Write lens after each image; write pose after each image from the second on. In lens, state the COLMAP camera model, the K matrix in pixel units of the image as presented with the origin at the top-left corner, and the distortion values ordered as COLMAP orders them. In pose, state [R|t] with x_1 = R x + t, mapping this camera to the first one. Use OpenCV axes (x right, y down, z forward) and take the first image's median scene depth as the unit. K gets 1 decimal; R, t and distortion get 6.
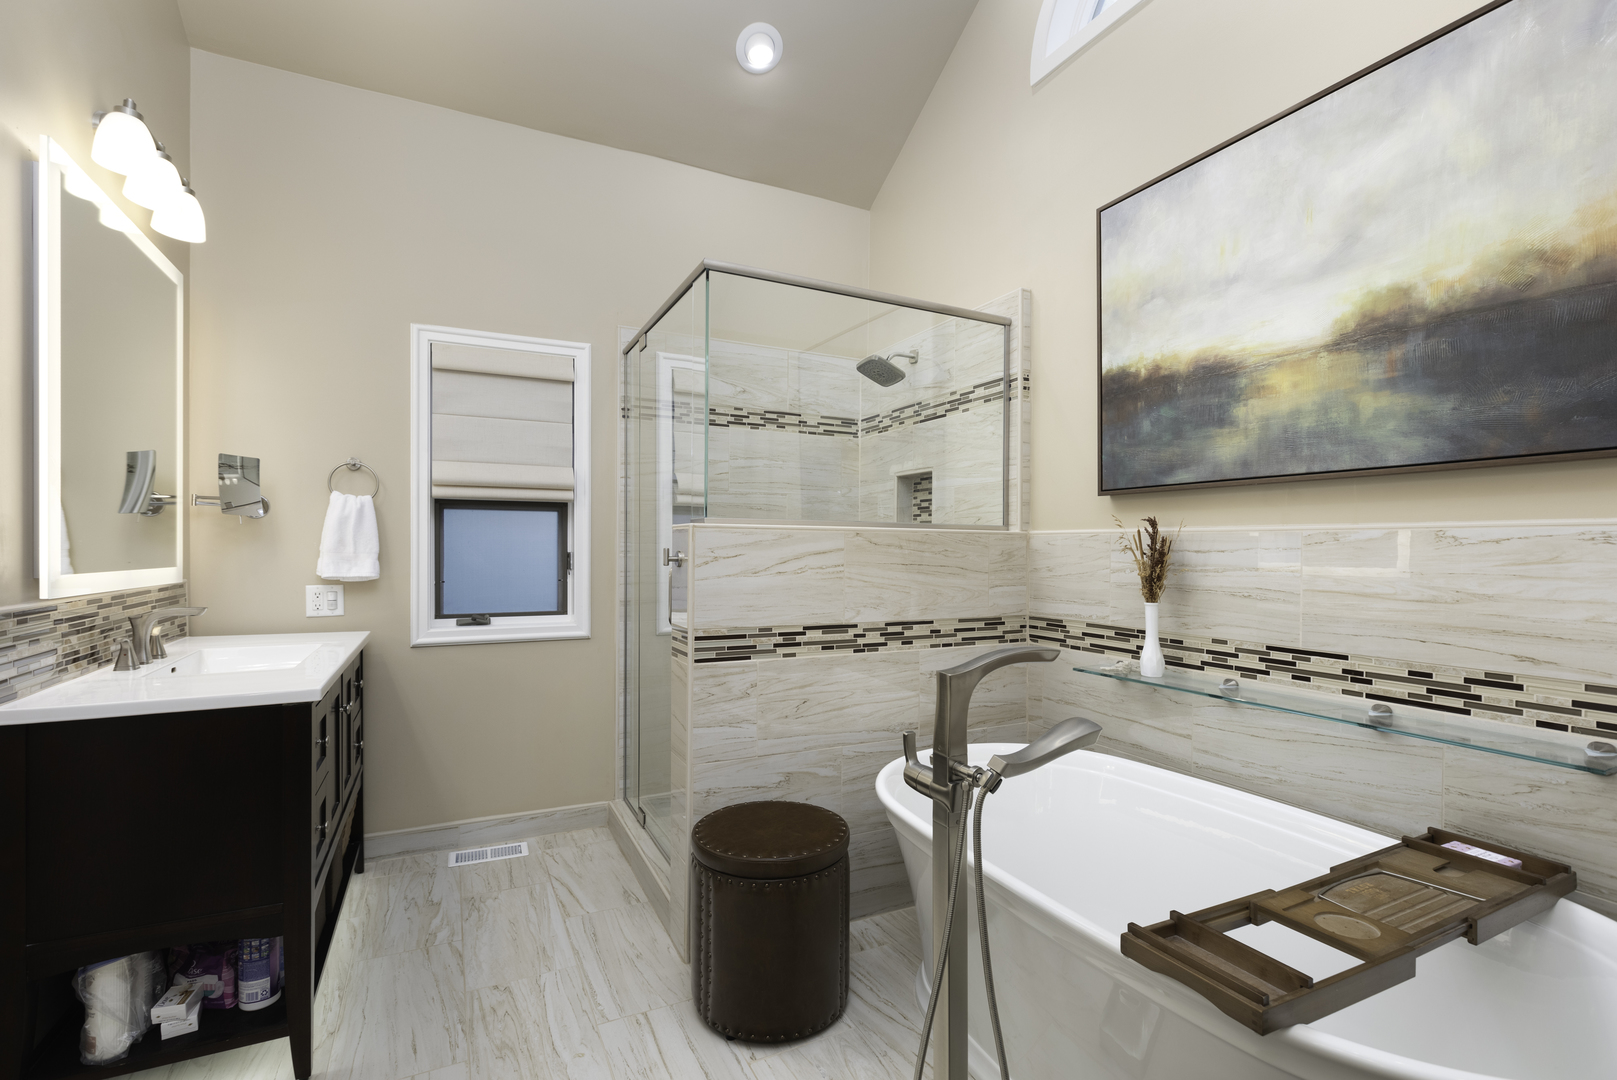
lens RADIAL K [[734.4, 0, 795.0], [0, 734.4, 555.4], [0, 0, 1]] dist [0.000801, 0.000226]
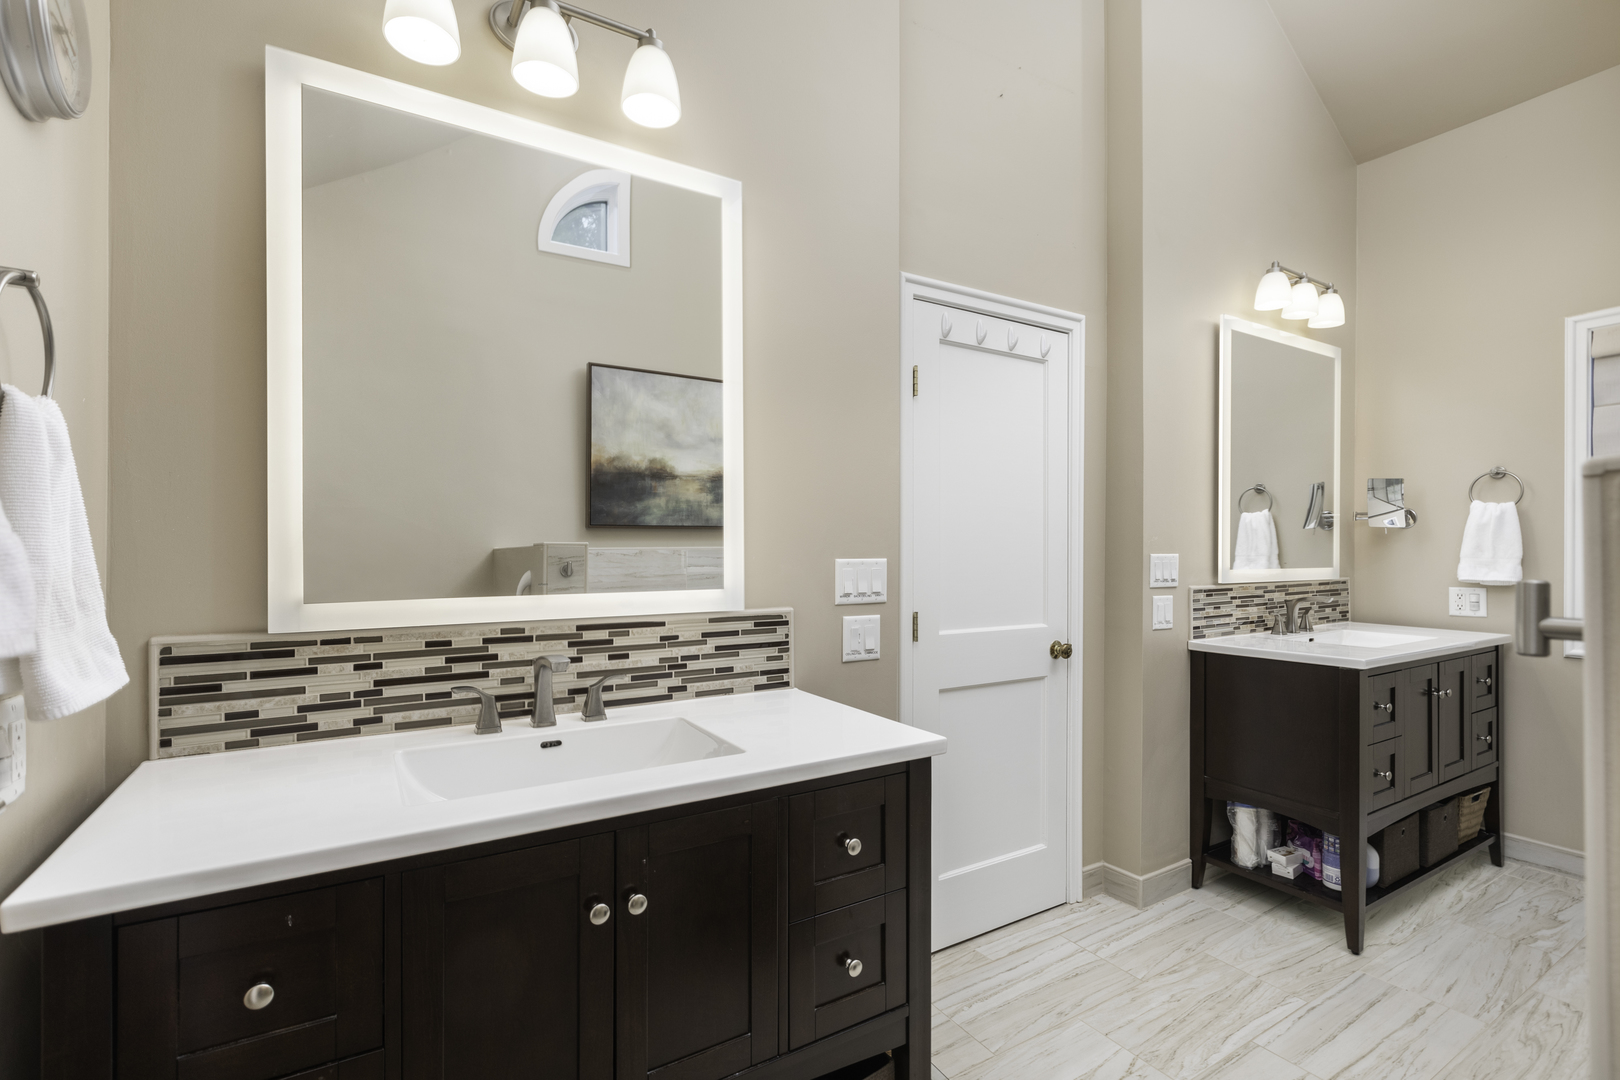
lens RADIAL K [[735.8, 0, 808.8], [0, 735.8, 549.2], [0, 0, 1]] dist [0.000801, 0.000226]
pose [[0.098034, -0.006899, -0.995159, 0.417898], [-0.008655, 0.999932, -0.007785, 0.001147], [0.995145, 0.009376, 0.097968, -0.088796]]
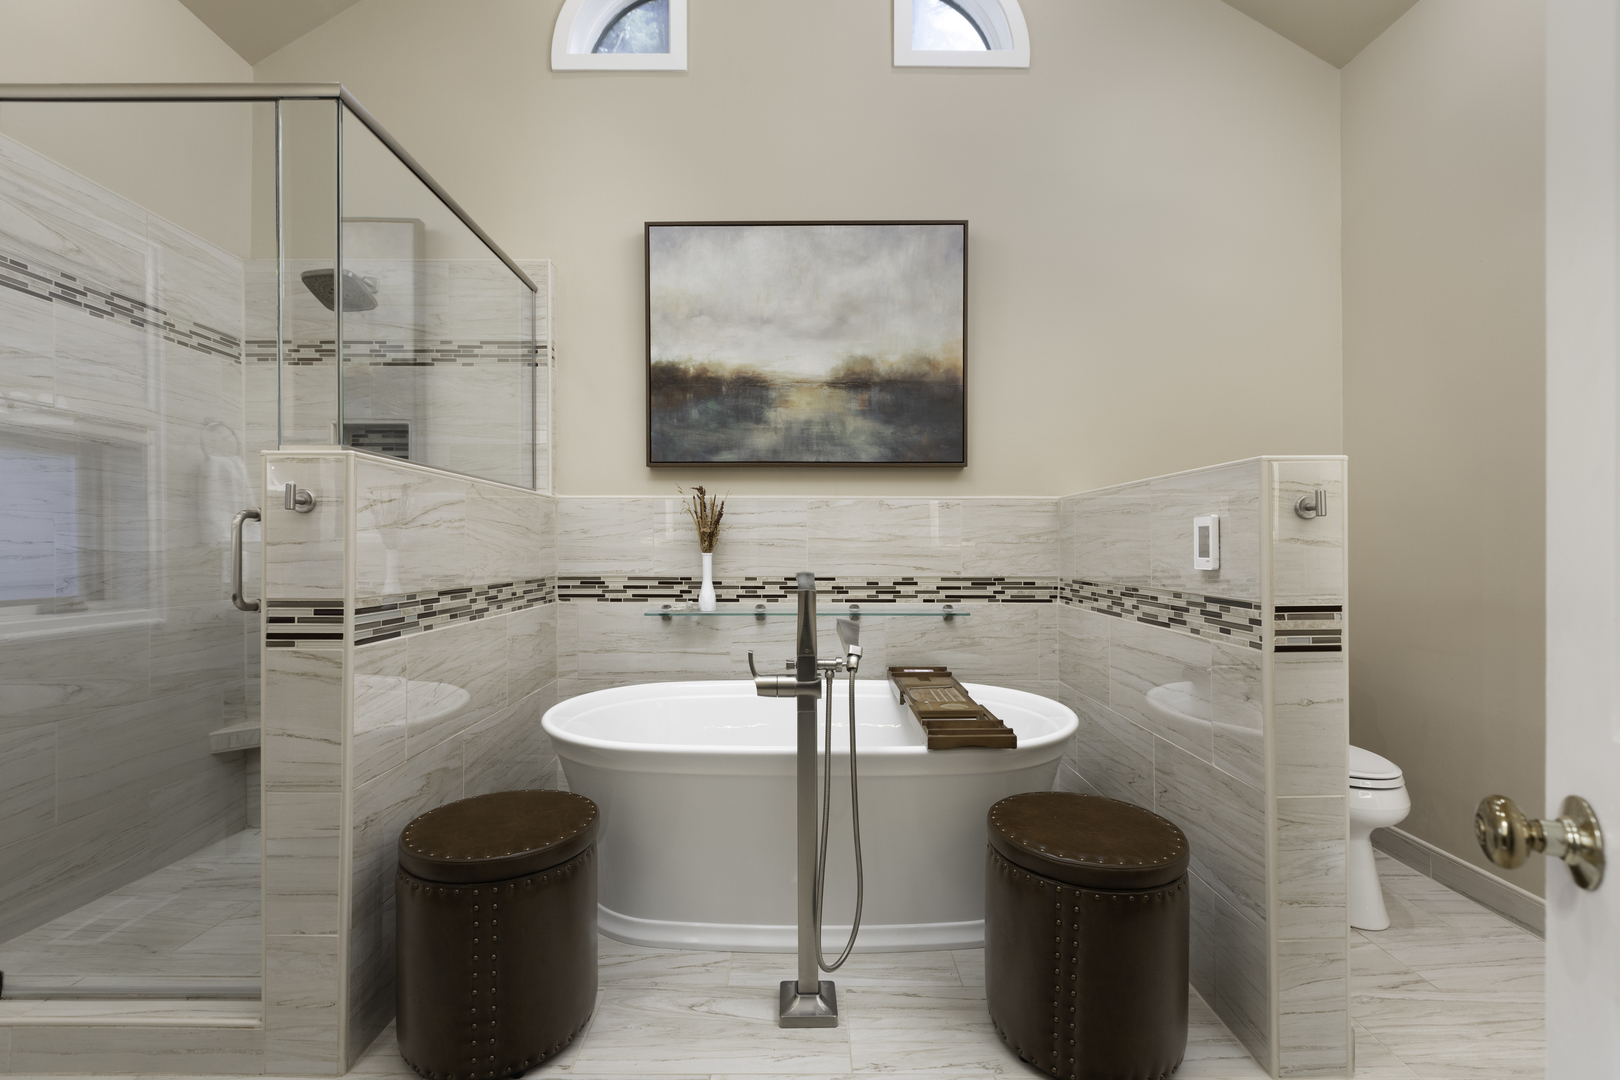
lens RADIAL K [[735.8, 0, 801.7], [0, 735.8, 544.6], [0, 0, 1]] dist [0.000801, 0.000226]
pose [[0.438761, -0.003216, 0.898598, -0.598277], [0.011226, 0.999935, -0.001902, 0.054496], [-0.898534, 0.010922, 0.438769, 0.294736]]
